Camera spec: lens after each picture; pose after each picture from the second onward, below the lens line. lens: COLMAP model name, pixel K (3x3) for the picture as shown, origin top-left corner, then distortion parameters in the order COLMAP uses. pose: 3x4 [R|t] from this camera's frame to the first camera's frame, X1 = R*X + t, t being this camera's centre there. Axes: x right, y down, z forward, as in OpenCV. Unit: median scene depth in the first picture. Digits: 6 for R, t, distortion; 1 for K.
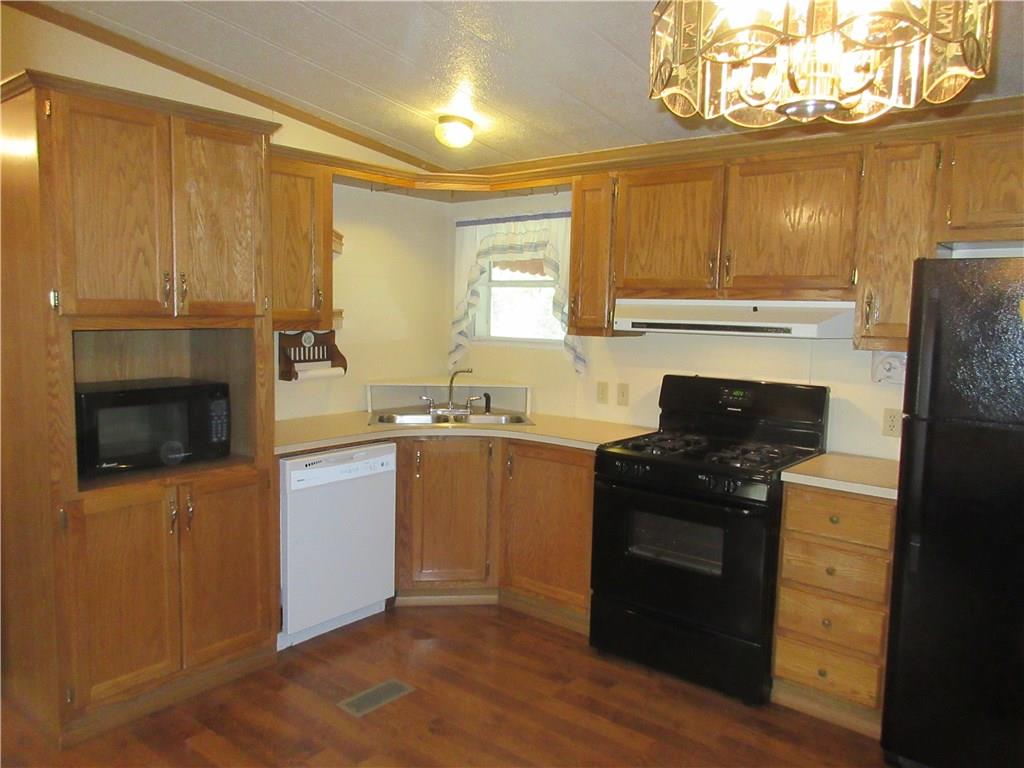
lens RADIAL K [[766.0, 0, 512.2], [0, 766.0, 382.0], [0, 0, 1]] dist [-0.012544, 0.003232]
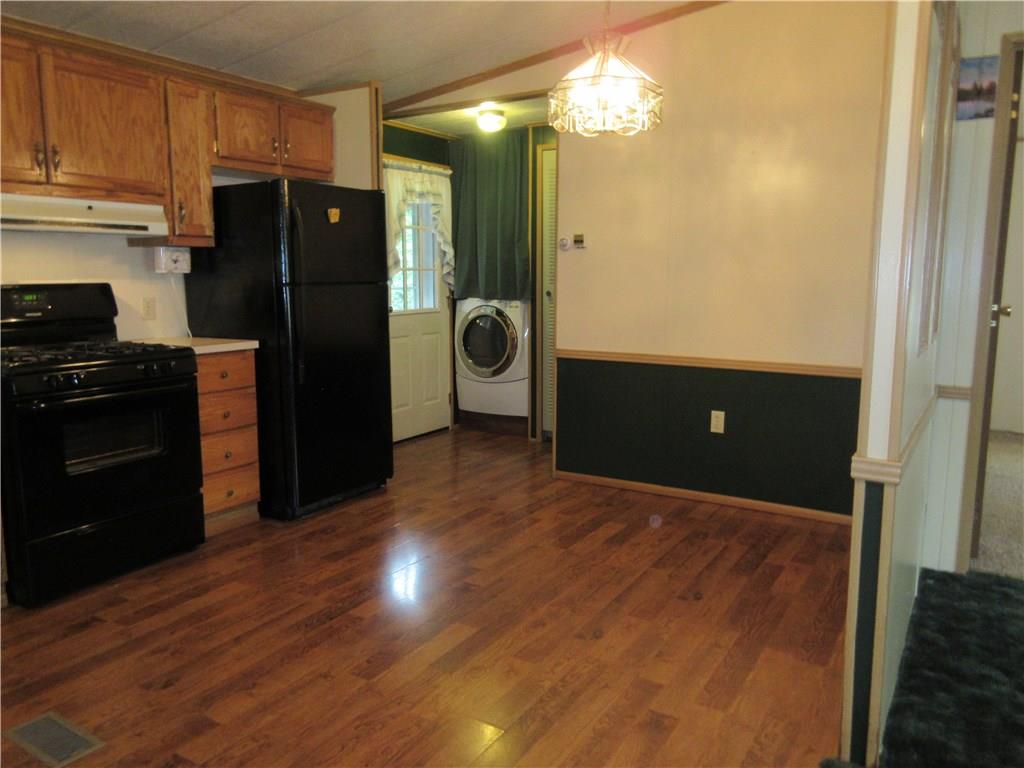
lens RADIAL K [[766.0, 0, 512.0], [0, 766.0, 383.6], [0, 0, 1]] dist [-0.012544, 0.003232]
pose [[-0.142416, -0.166699, 0.975668, -0.876573], [0.095167, 0.978843, 0.181133, 0.005416], [-0.985221, 0.118647, -0.123539, 0.639810]]
